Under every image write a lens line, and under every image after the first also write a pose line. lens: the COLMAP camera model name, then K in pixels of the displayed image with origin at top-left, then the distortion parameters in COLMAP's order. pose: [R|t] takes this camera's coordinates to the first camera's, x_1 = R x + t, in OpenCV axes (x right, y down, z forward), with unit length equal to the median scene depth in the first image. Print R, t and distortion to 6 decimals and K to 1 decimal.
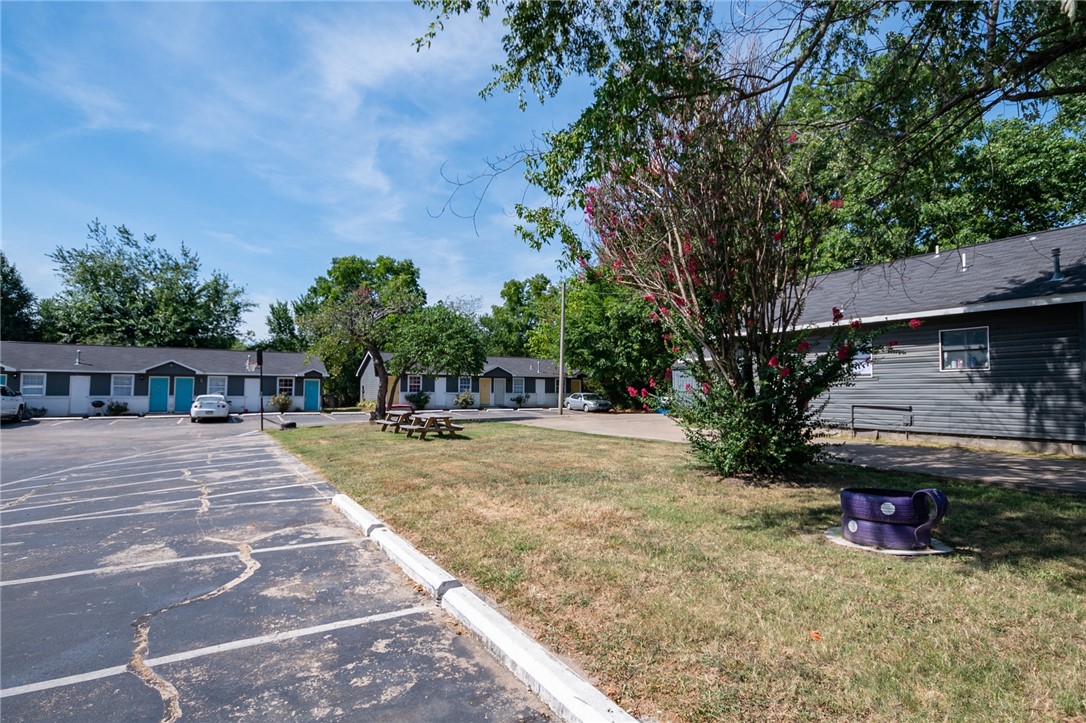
lens RADIAL K [[568.4, 0, 529.5], [0, 568.4, 360.9], [0, 0, 1]] dist [0.025051, -0.000556]
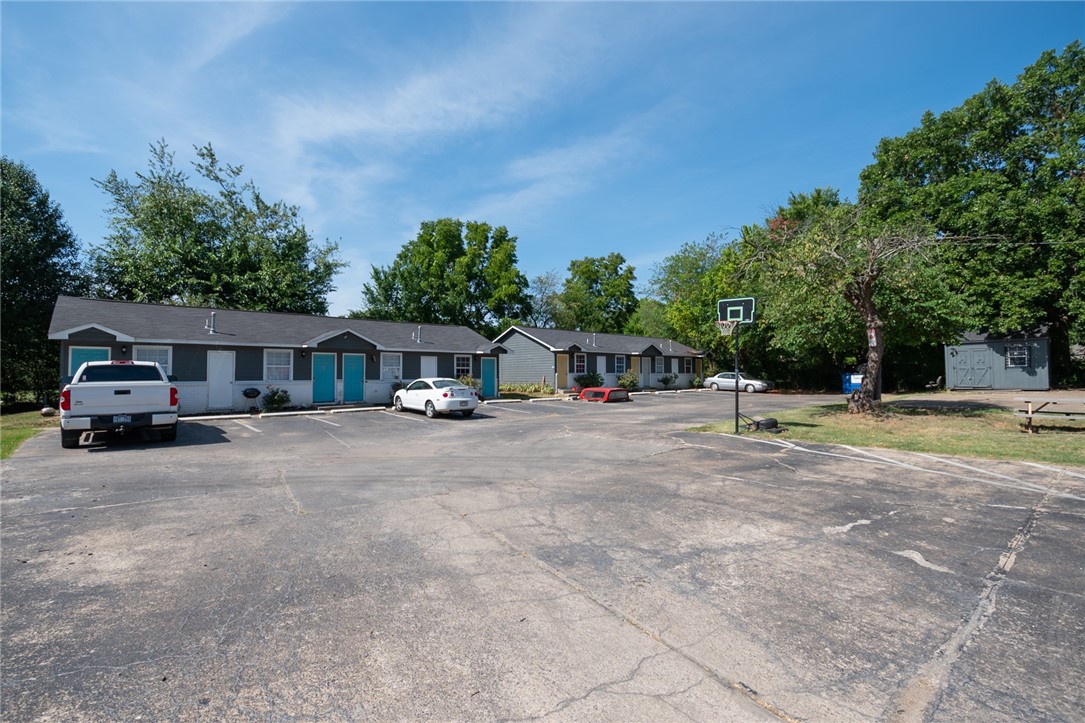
lens RADIAL K [[485.0, 0, 537.8], [0, 485.0, 365.2], [0, 0, 1]] dist [0.023816, -0.019598]
pose [[0.977159, -0.005514, 0.212438, -0.479371], [-0.001961, 0.999387, 0.034963, 0.019635], [-0.212500, -0.034581, 0.976549, 0.334573]]
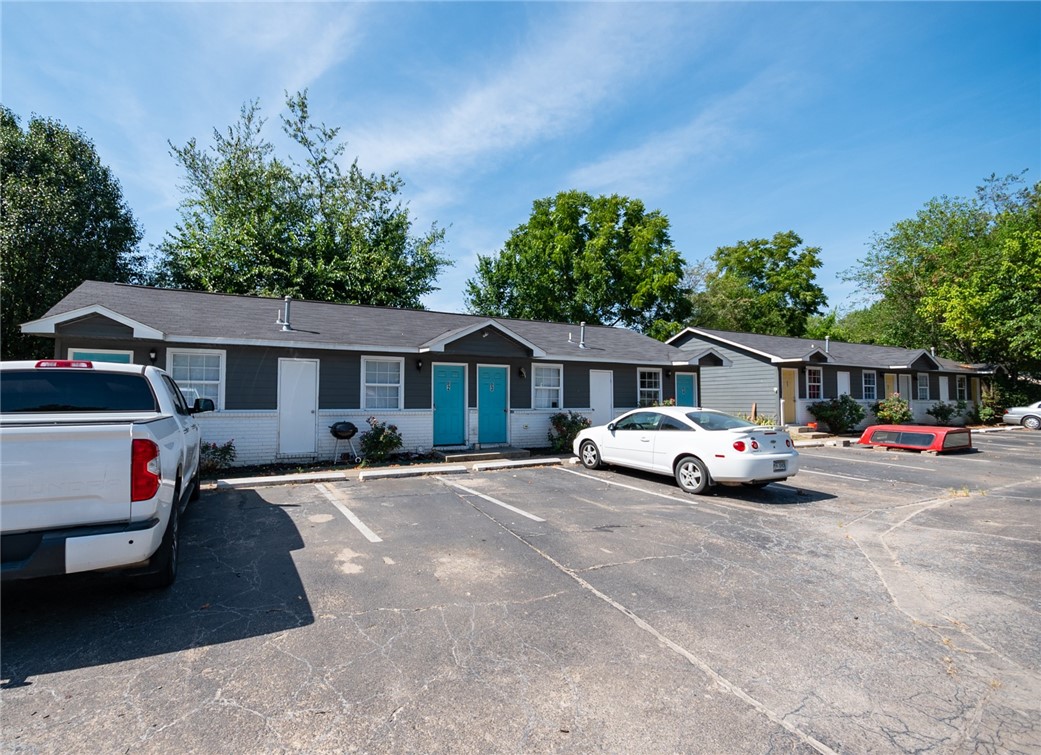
lens RADIAL K [[504.9, 0, 467.4], [0, 504.9, 377.8], [0, 0, 1]] dist [0.000925, -0.005481]
pose [[0.998754, -0.007296, -0.049374, -0.570856], [0.007686, 0.999941, 0.007712, 0.033018], [0.049314, -0.008082, 0.998751, 0.586011]]
